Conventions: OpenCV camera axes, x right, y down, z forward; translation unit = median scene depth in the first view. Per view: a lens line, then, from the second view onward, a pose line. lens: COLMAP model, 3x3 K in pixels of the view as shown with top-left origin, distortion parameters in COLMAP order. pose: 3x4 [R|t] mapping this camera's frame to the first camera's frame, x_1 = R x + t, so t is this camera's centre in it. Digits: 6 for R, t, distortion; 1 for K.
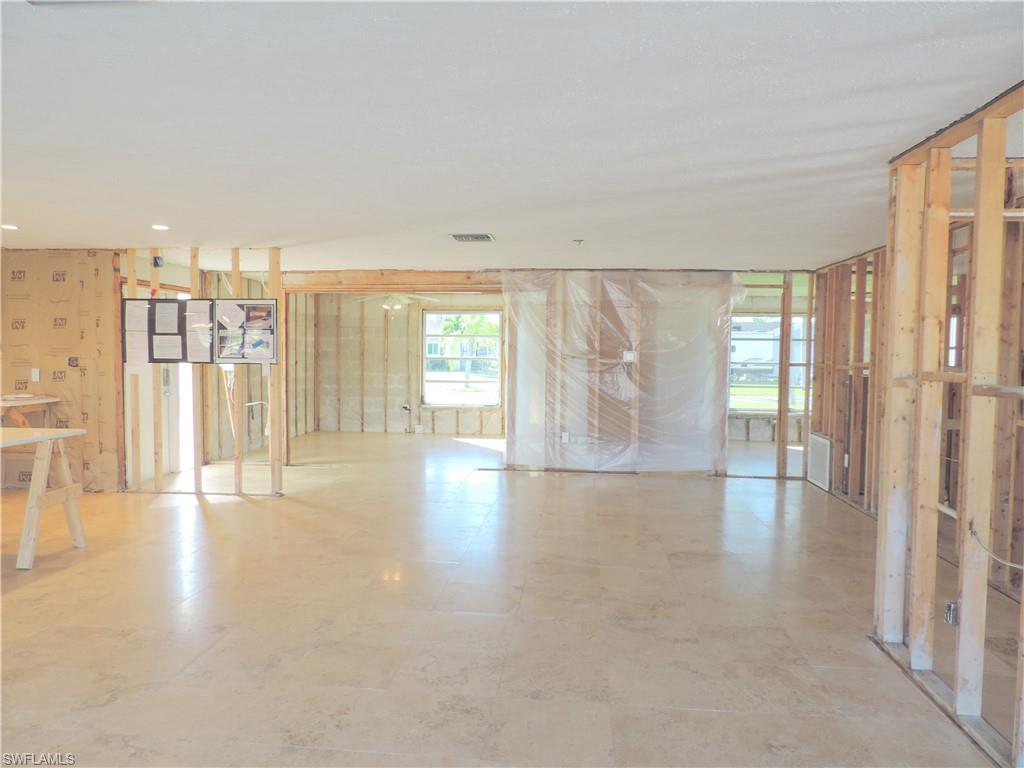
lens RADIAL K [[739.6, 0, 512.8], [0, 739.6, 384.2], [0, 0, 1]] dist [-0.015120, 0.004899]
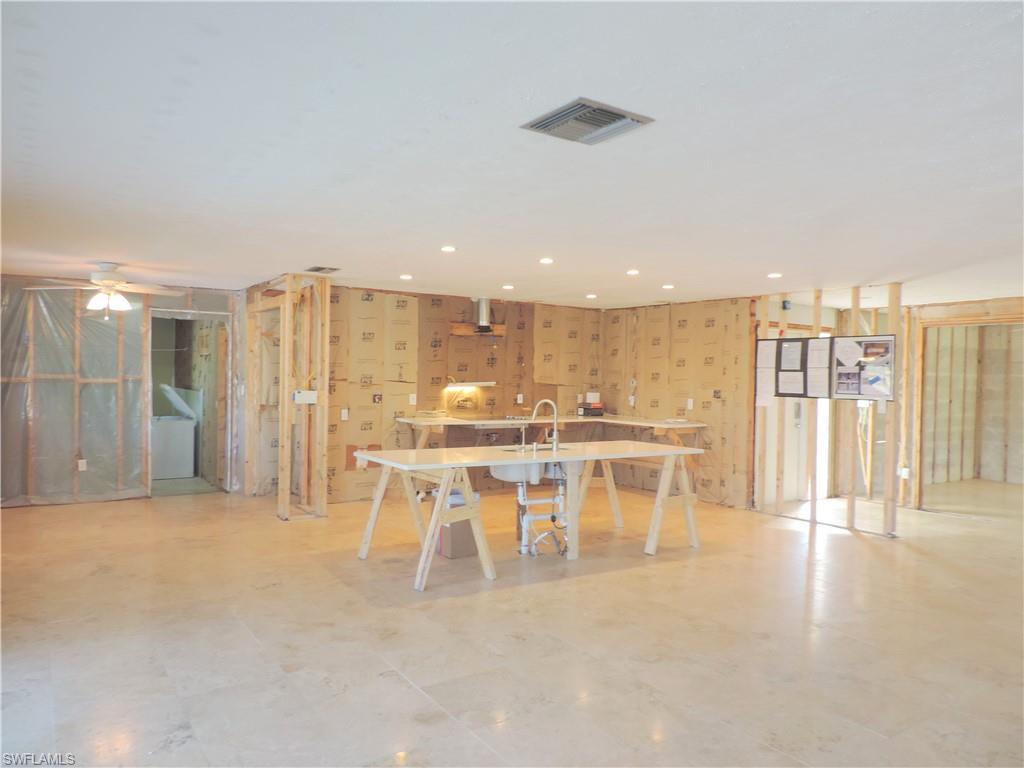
lens RADIAL K [[739.6, 0, 513.0], [0, 739.6, 385.4], [0, 0, 1]] dist [-0.015120, 0.004899]
pose [[0.629893, 0.013977, -0.776556, 0.118801], [-0.051970, 0.998356, -0.024186, 0.001752], [0.774941, 0.055592, 0.629584, -0.003973]]
